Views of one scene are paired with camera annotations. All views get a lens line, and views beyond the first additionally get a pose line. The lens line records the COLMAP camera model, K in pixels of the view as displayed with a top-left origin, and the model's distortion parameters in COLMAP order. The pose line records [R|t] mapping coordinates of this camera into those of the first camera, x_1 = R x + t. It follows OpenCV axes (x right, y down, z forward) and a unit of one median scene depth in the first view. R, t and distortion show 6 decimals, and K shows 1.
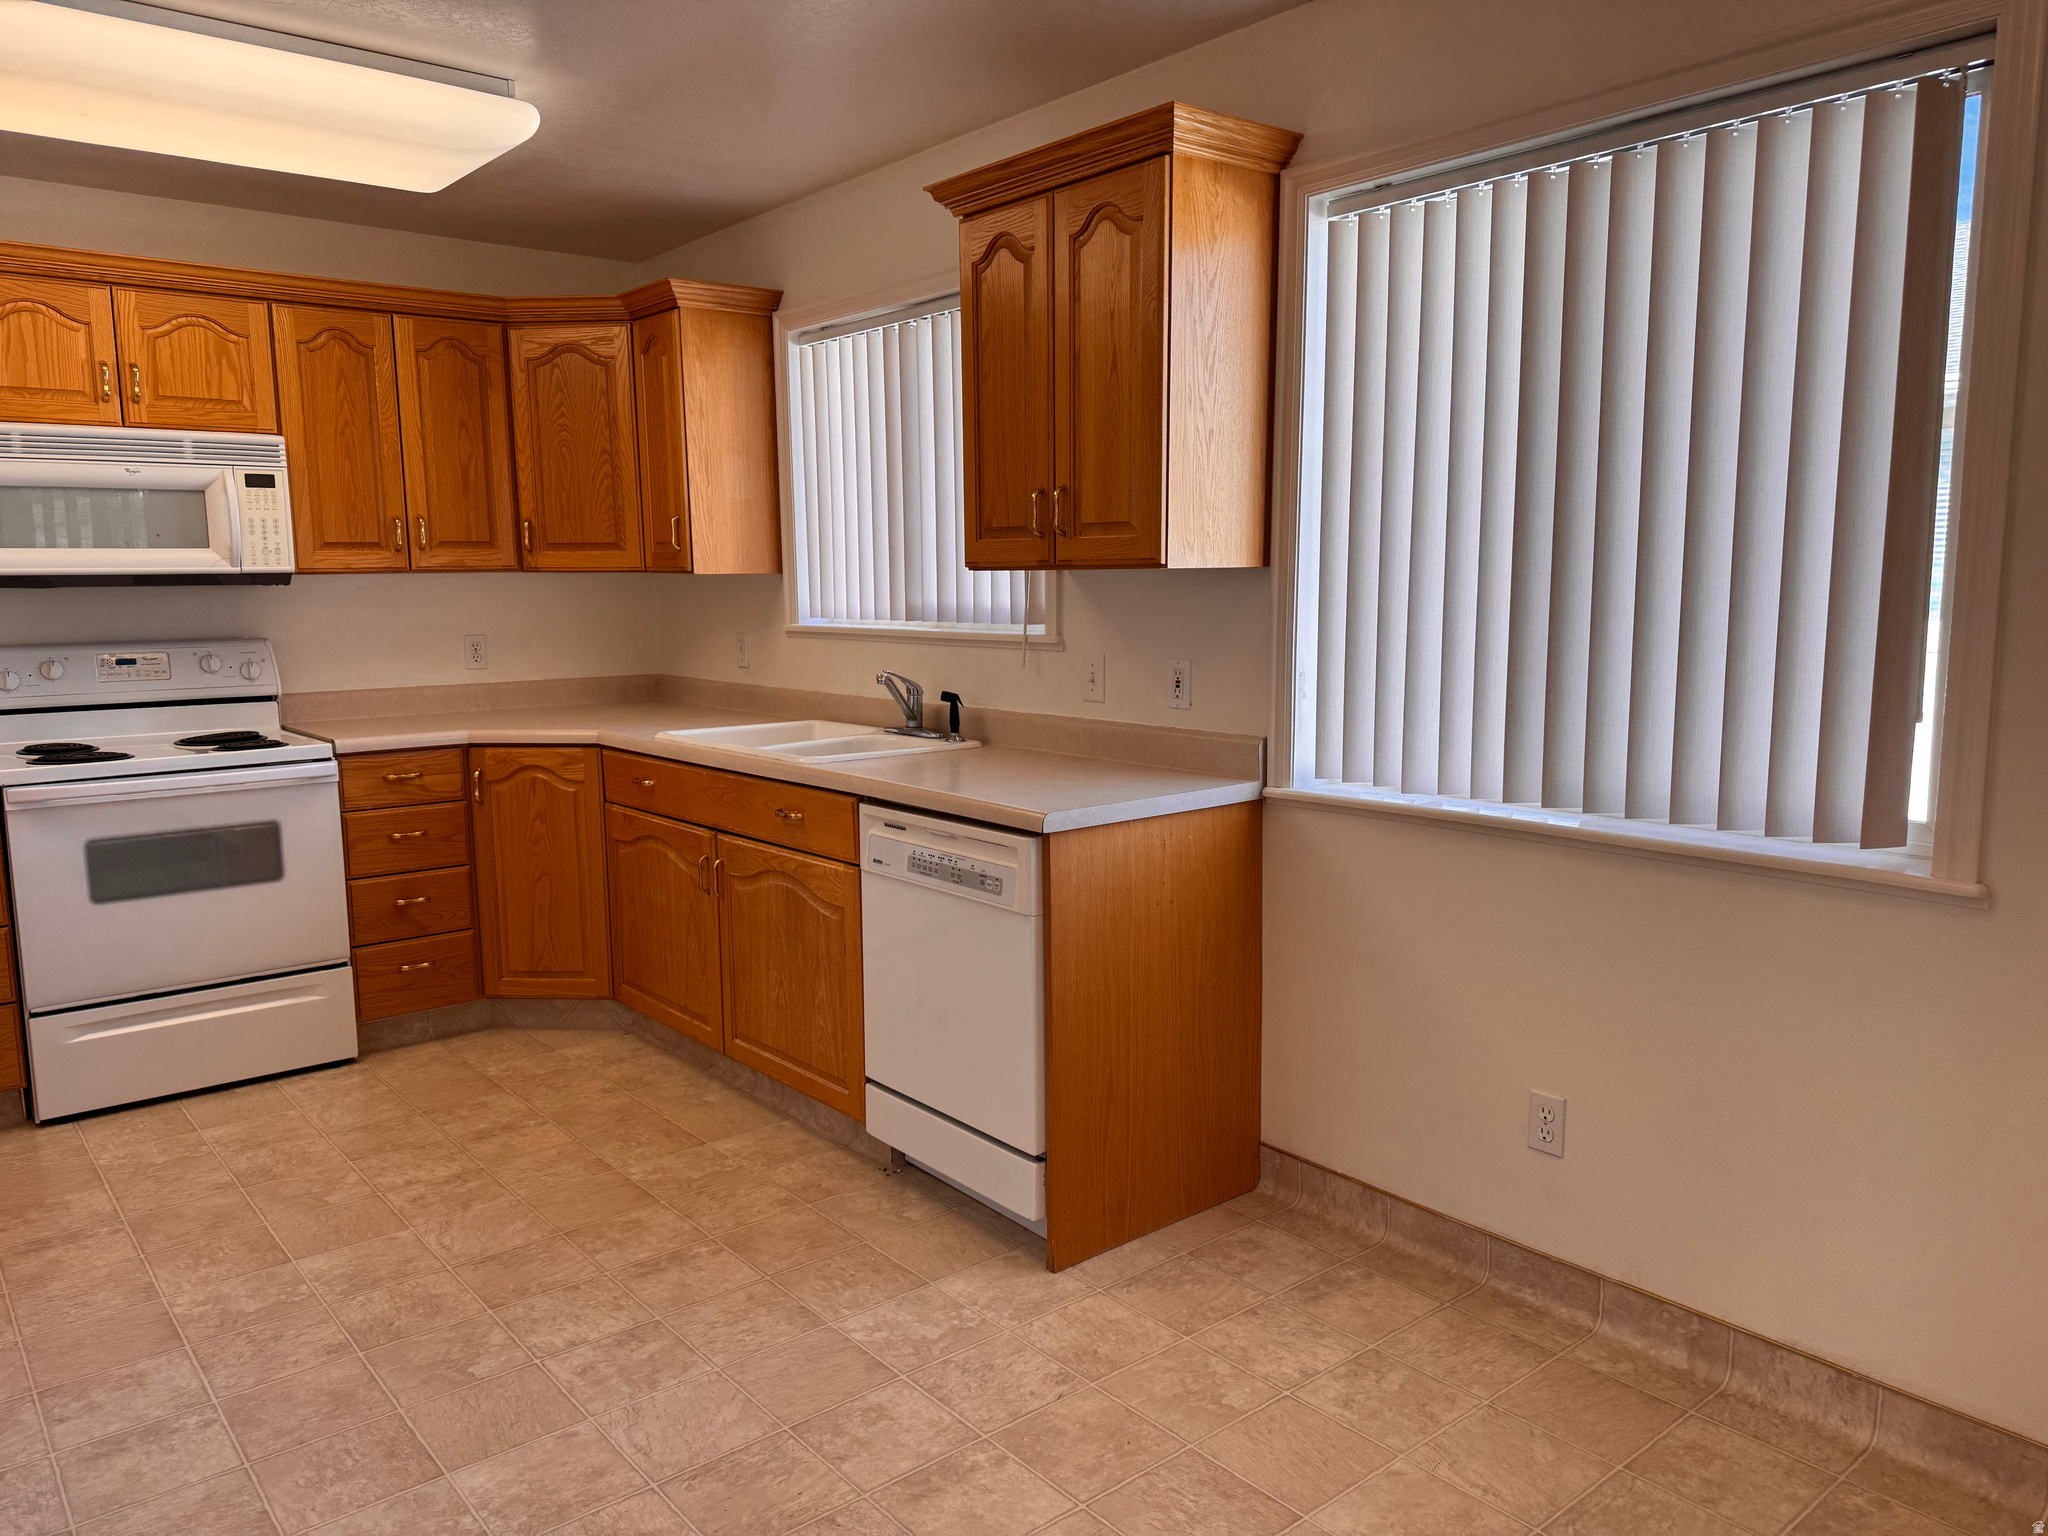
lens RADIAL K [[1457.9, 0, 1040.2], [0, 1457.9, 775.9], [0, 0, 1]] dist [0.047886, -0.058352]
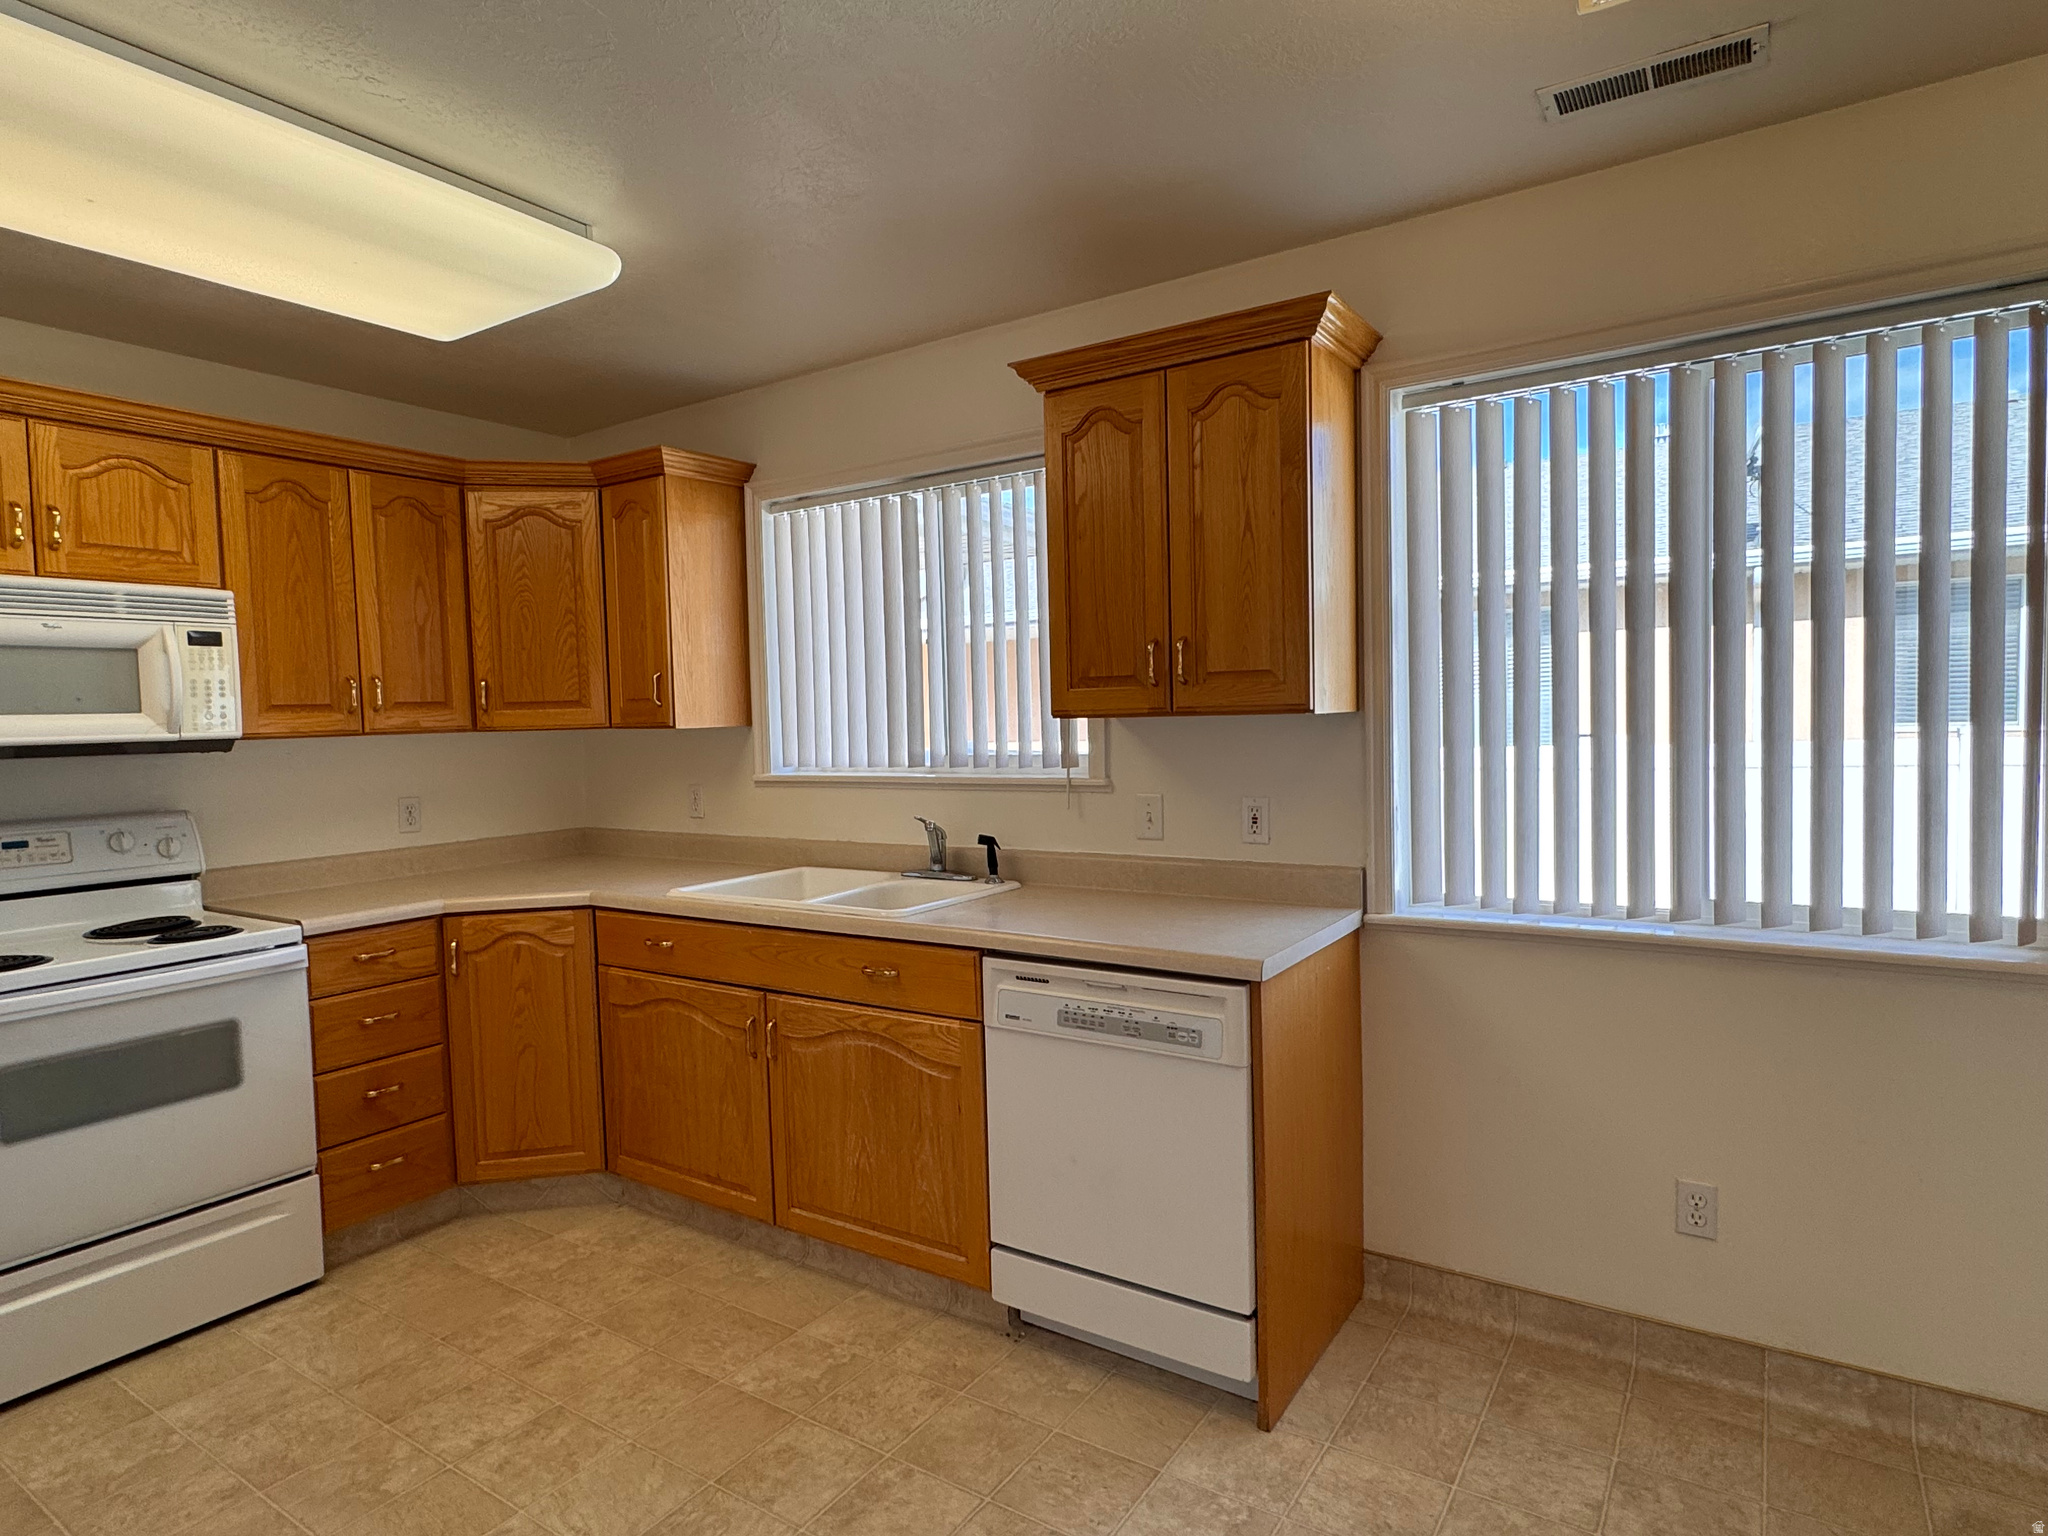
lens RADIAL K [[1134.3, 0, 1038.0], [0, 1134.3, 768.9], [0, 0, 1]] dist [-0.006163, 0.001624]
pose [[0.957420, -0.029430, 0.287196, -0.249316], [0.056615, 0.994615, -0.086814, -0.032101], [-0.283094, 0.099377, 0.953930, 0.204630]]
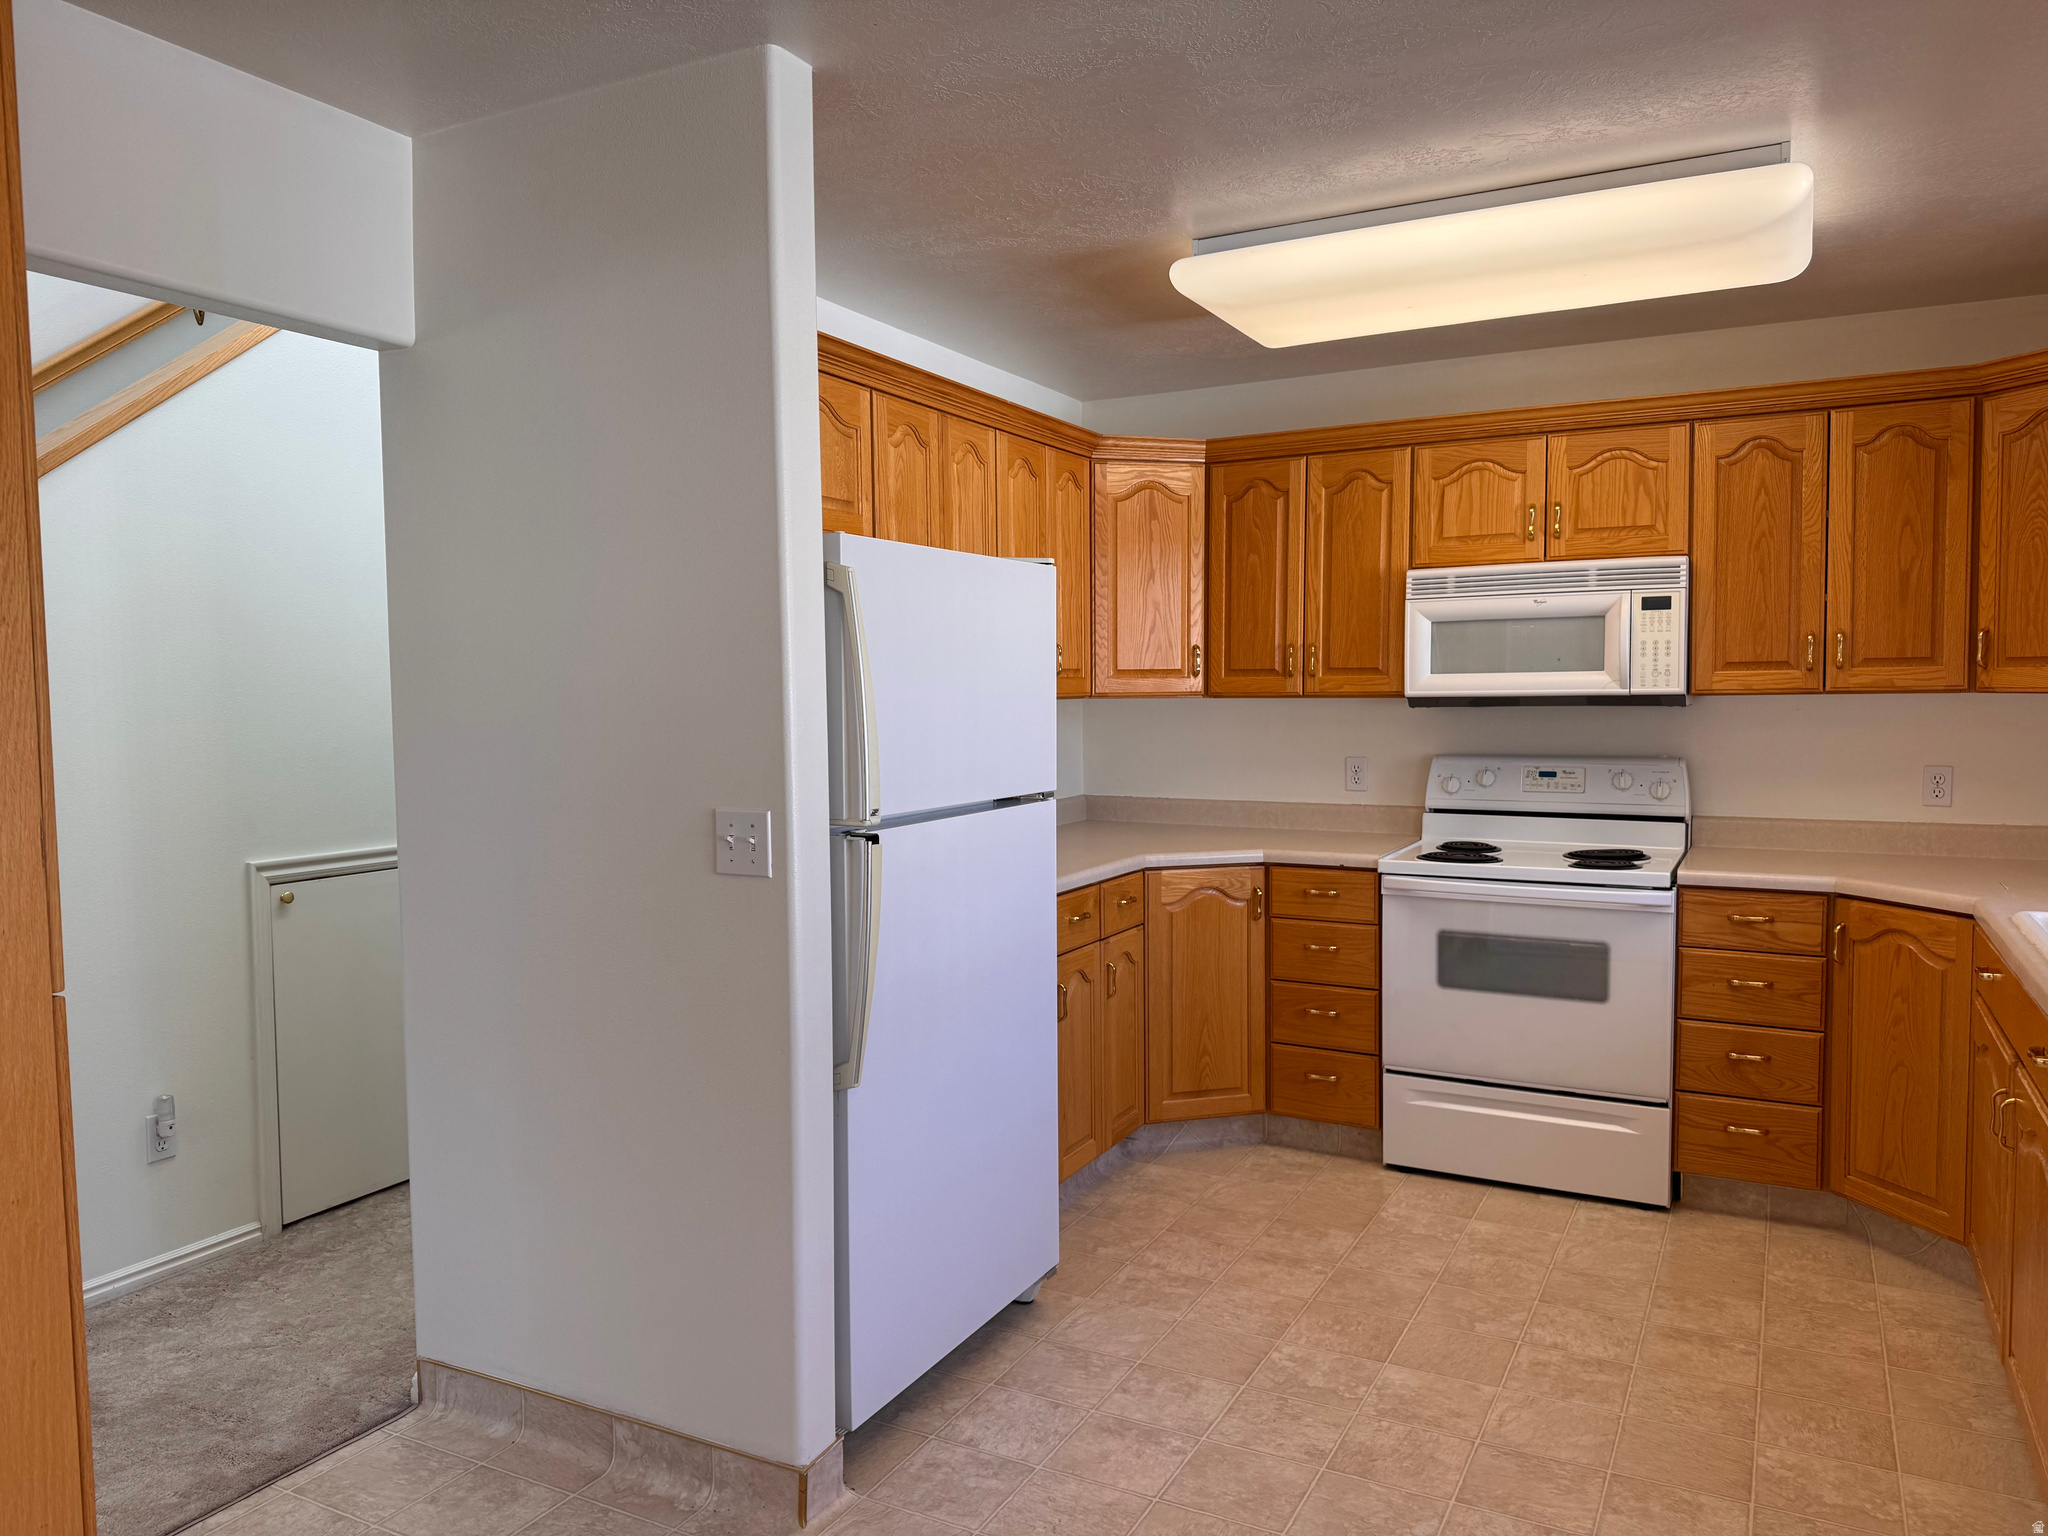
lens RADIAL K [[1457.9, 0, 994.2], [0, 1457.9, 767.0], [0, 0, 1]] dist [0.047886, -0.058352]
pose [[0.361304, 0.059321, -0.930559, 0.250324], [-0.121202, 0.992496, 0.016210, -0.053518], [0.924537, 0.106928, 0.365782, 0.239283]]
